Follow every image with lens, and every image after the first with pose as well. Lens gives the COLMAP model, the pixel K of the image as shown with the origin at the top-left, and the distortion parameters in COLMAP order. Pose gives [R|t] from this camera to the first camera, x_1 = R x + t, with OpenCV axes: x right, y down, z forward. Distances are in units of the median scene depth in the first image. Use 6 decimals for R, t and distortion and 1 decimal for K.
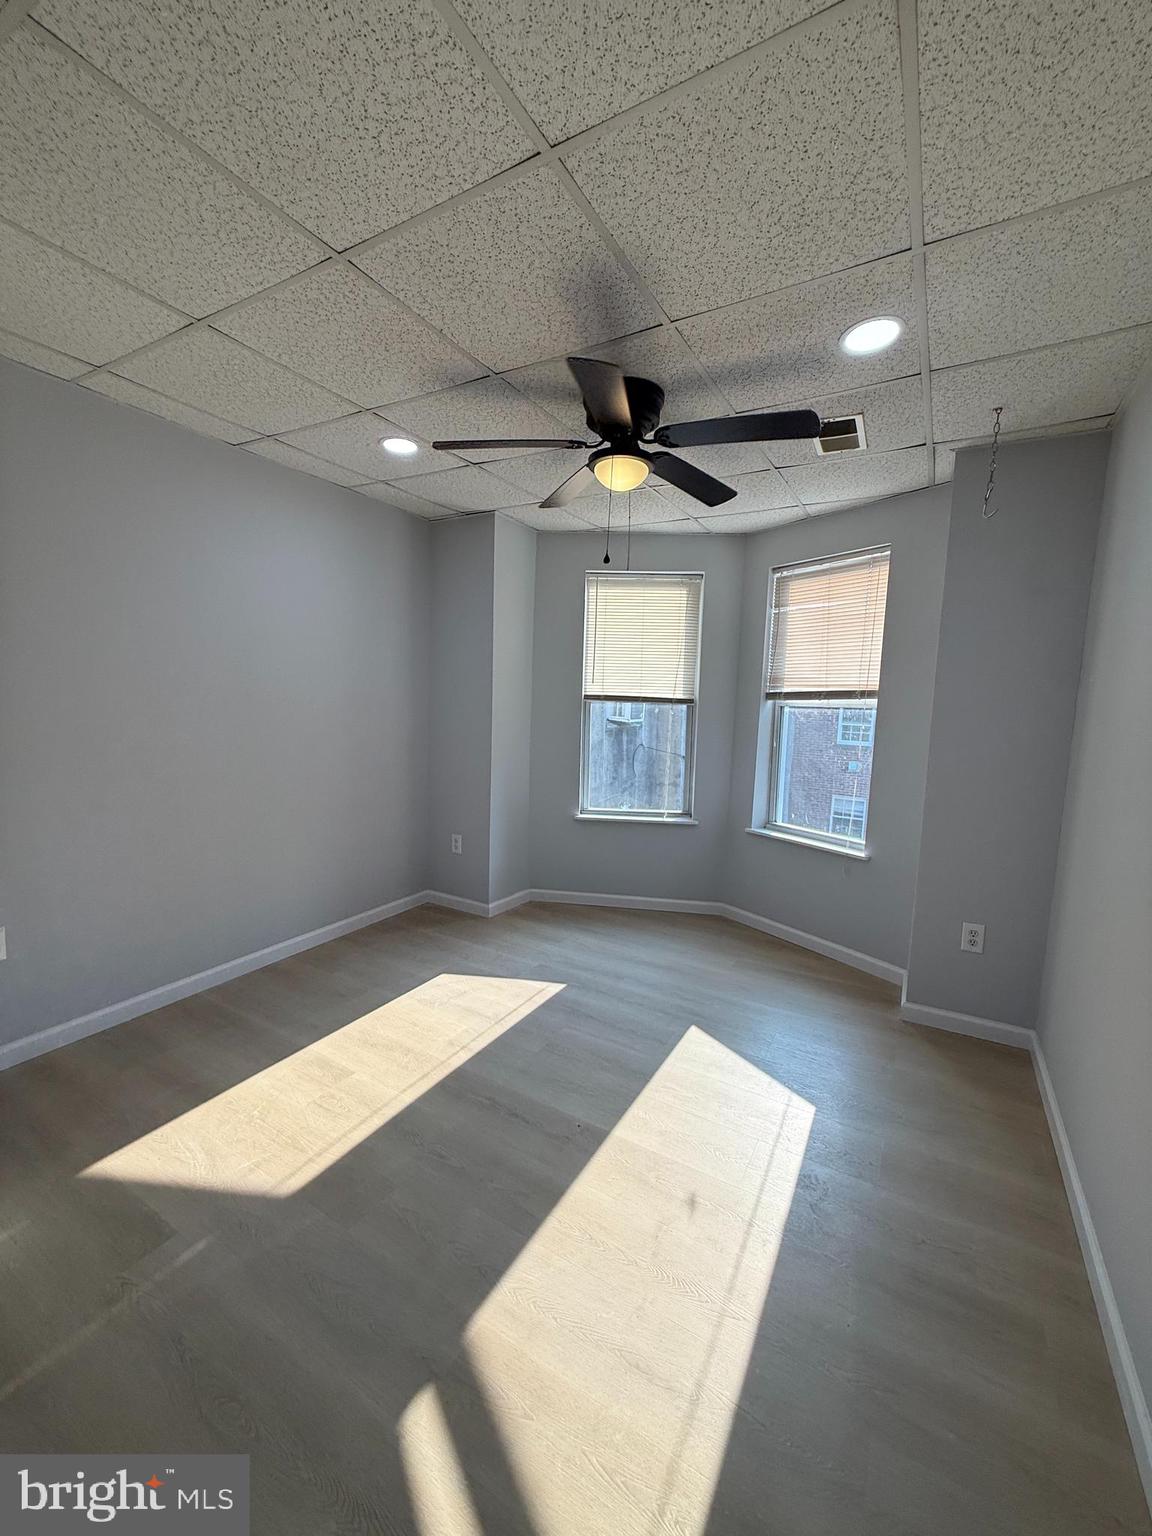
lens RADIAL K [[610.1, 0, 577.0], [0, 610.1, 763.7], [0, 0, 1]] dist [-0.000322, 0.000187]
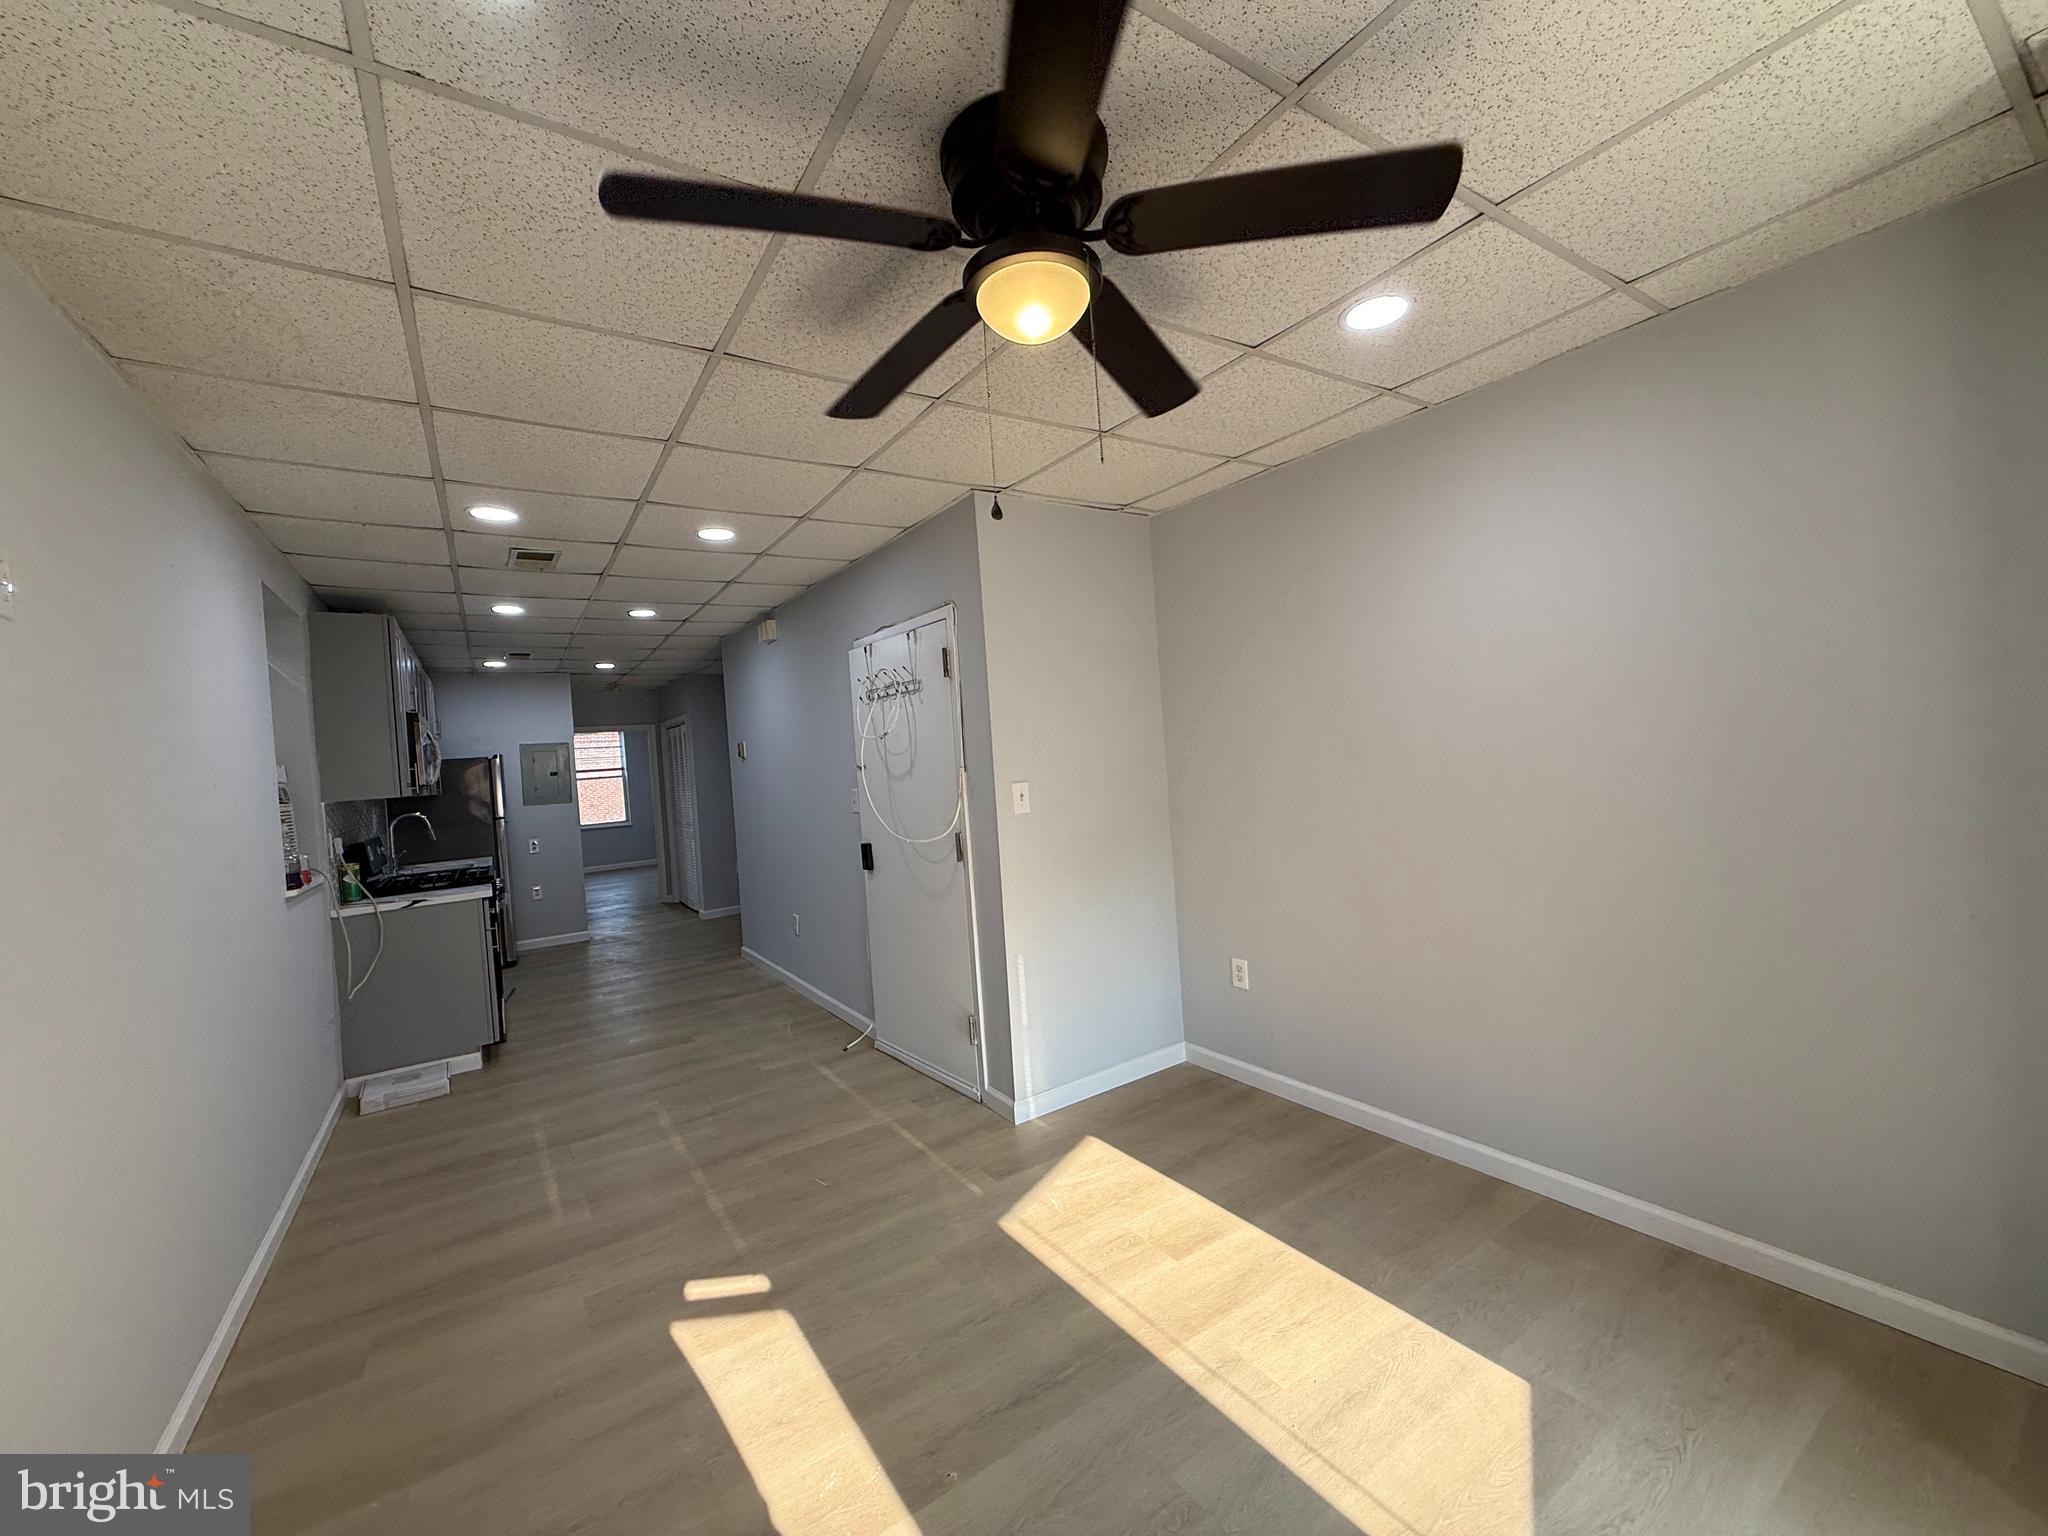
lens RADIAL K [[813.5, 0, 1019.0], [0, 813.5, 765.0], [0, 0, 1]] dist [-0.000322, 0.000187]
pose [[-0.446252, 0.002715, -0.894903, 0.632219], [-0.053718, 0.998111, 0.029814, -0.126760], [0.893294, 0.061377, -0.445263, 1.256784]]
